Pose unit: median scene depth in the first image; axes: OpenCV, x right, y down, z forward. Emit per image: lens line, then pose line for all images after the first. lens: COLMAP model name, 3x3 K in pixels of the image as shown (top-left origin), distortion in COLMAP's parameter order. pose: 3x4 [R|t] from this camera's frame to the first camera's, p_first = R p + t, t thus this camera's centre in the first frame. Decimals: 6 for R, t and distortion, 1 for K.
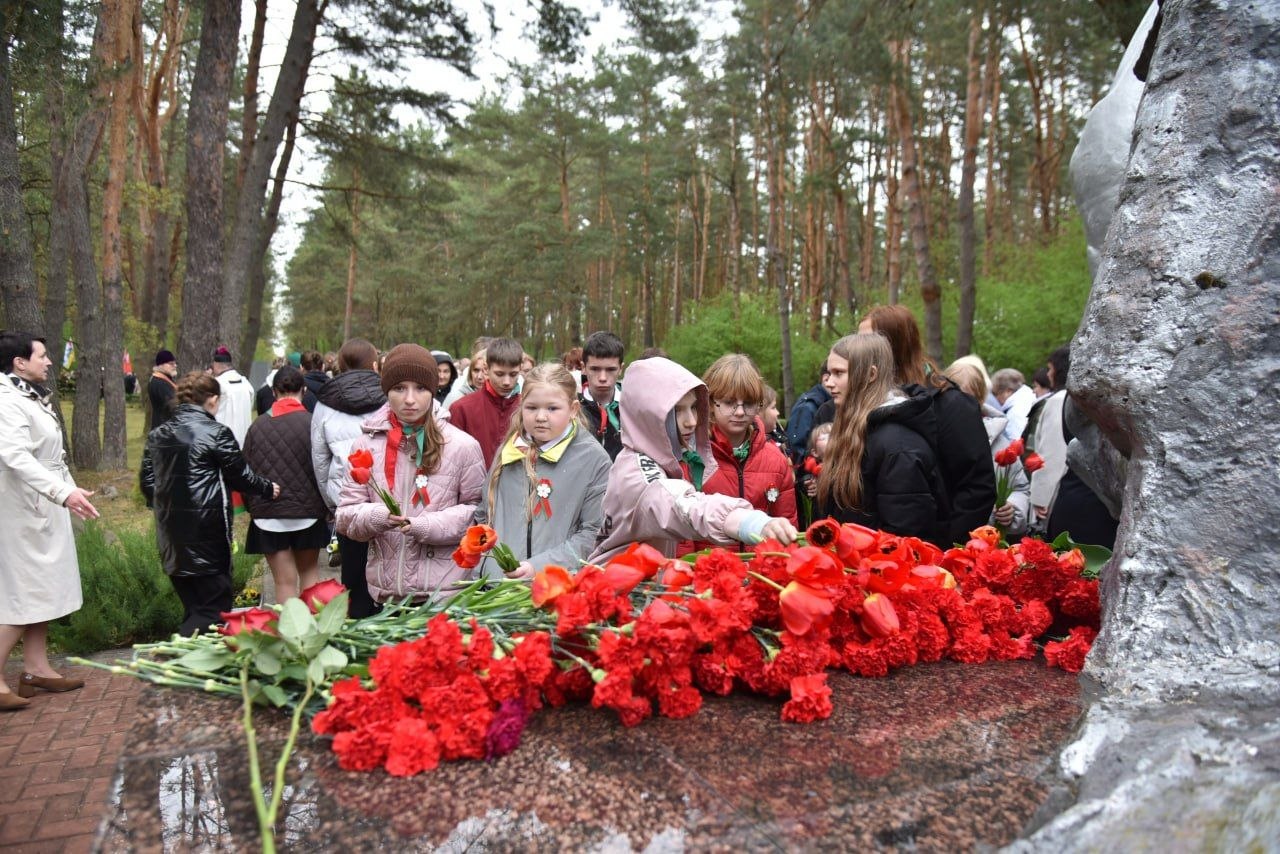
lens RADIAL K [[874.5, 0, 641.8], [0, 874.5, 449.3], [0, 0, 1]] dist [-0.041115, 0.005556]
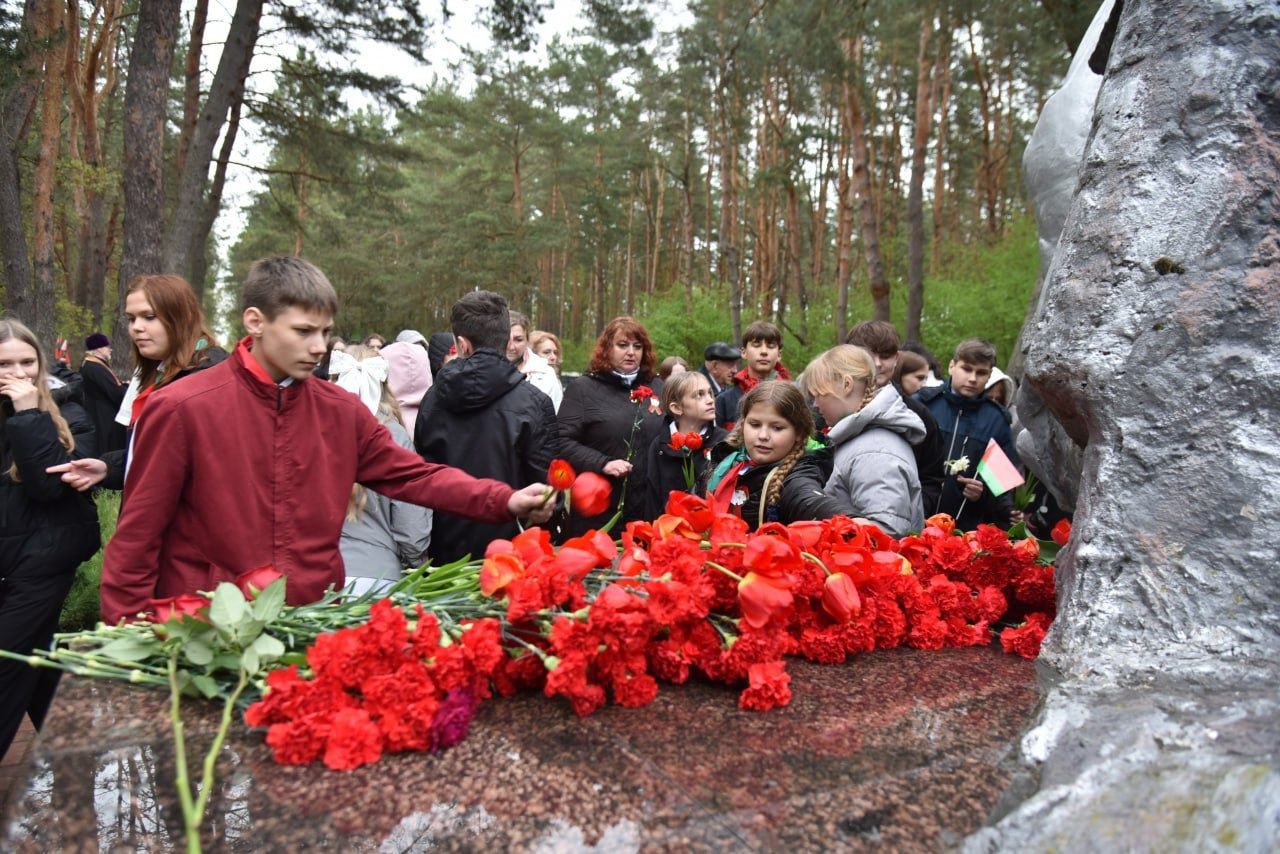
lens RADIAL K [[874.5, 0, 643.7], [0, 874.5, 450.2], [0, 0, 1]] dist [-0.041115, 0.005556]
pose [[0.998275, 0.007910, 0.058169, -0.004253], [-0.008431, 0.999927, 0.008713, 0.012885], [-0.058096, -0.009188, 0.998269, 0.031130]]
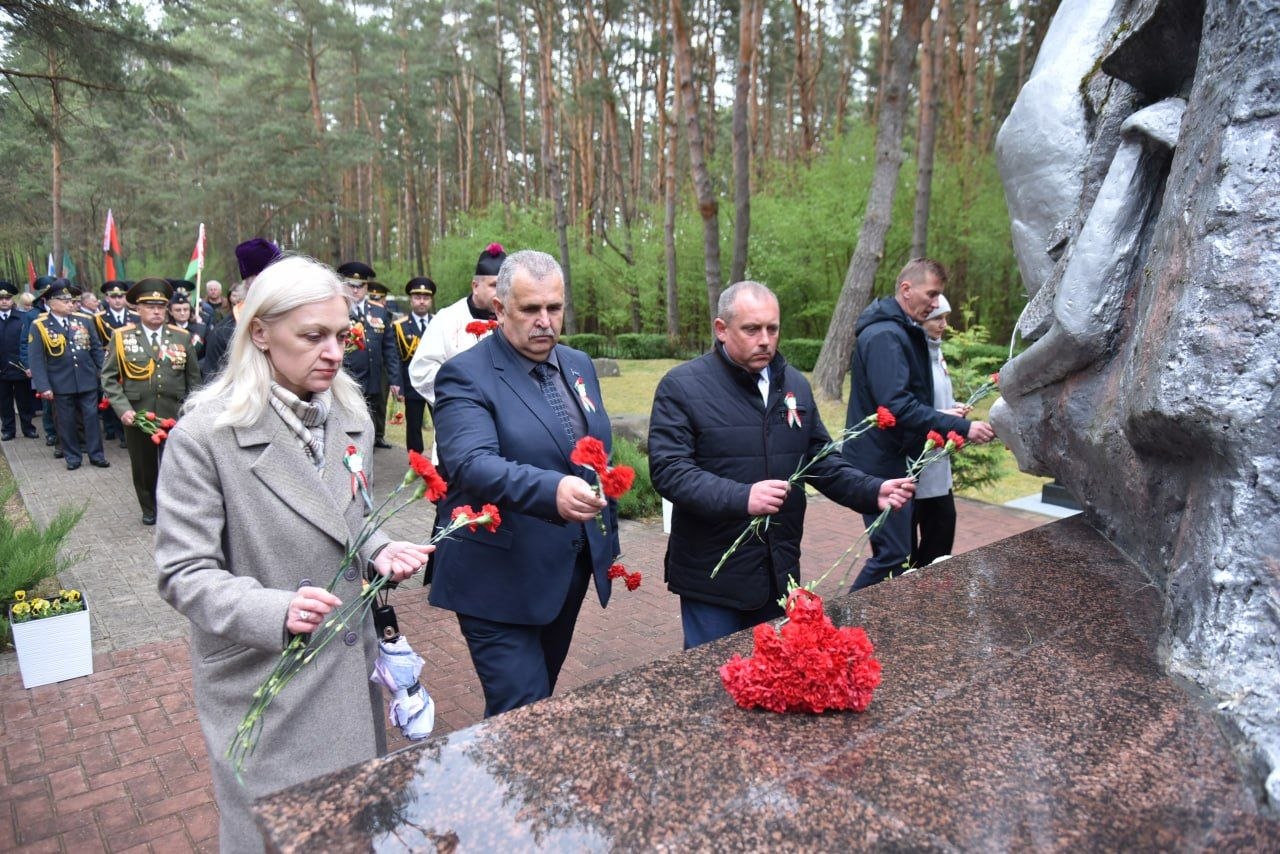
lens RADIAL K [[874.5, 0, 651.1], [0, 874.5, 459.4], [0, 0, 1]] dist [-0.041115, 0.005556]
pose [[0.963454, -0.059815, 0.261110, -0.395830], [0.030754, 0.993005, 0.114000, -0.155041], [-0.266102, -0.101804, 0.958554, 0.150846]]
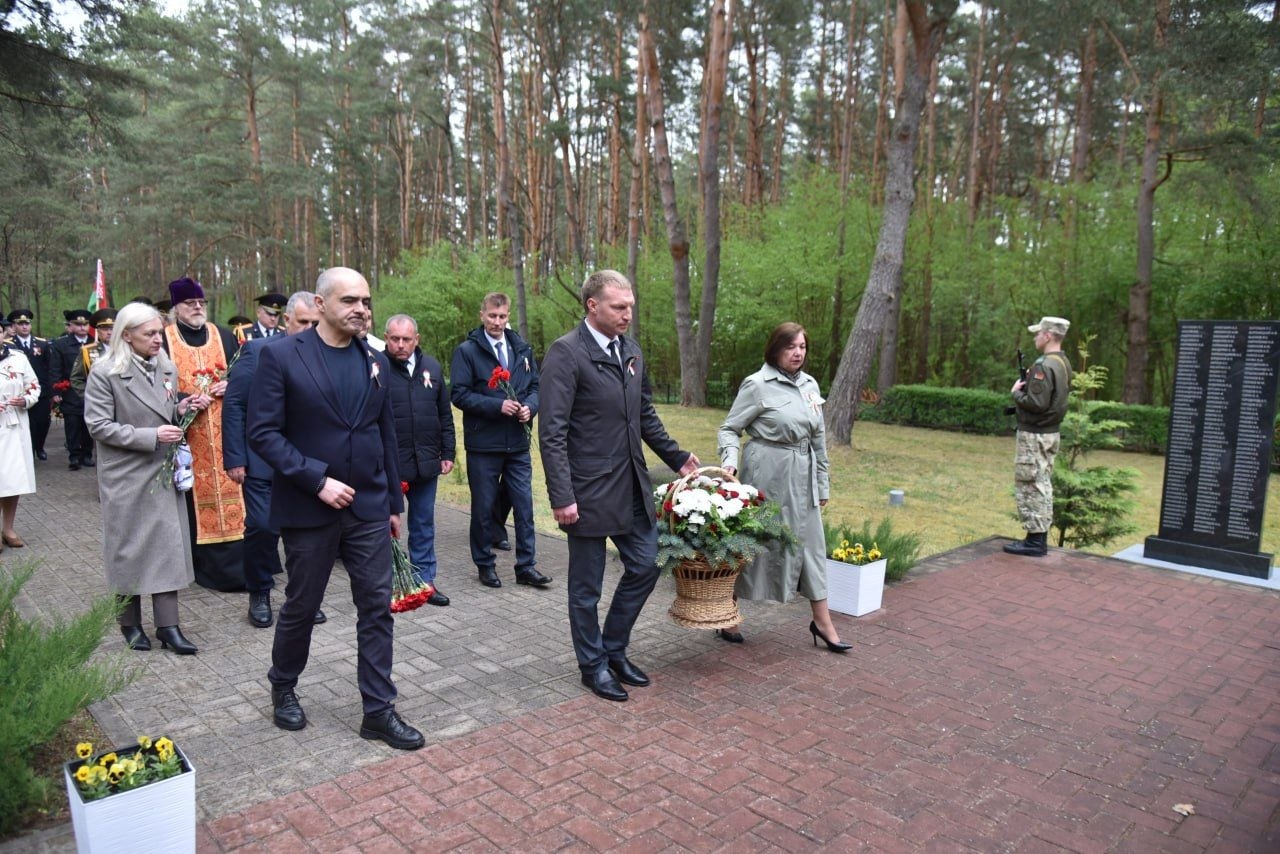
lens RADIAL K [[874.5, 0, 666.0], [0, 874.5, 465.8], [0, 0, 1]] dist [-0.041115, 0.005556]
pose [[0.935372, -0.050053, 0.350106, -1.066240], [0.025131, 0.996839, 0.075372, -0.172918], [-0.352772, -0.061703, 0.933673, 1.137029]]
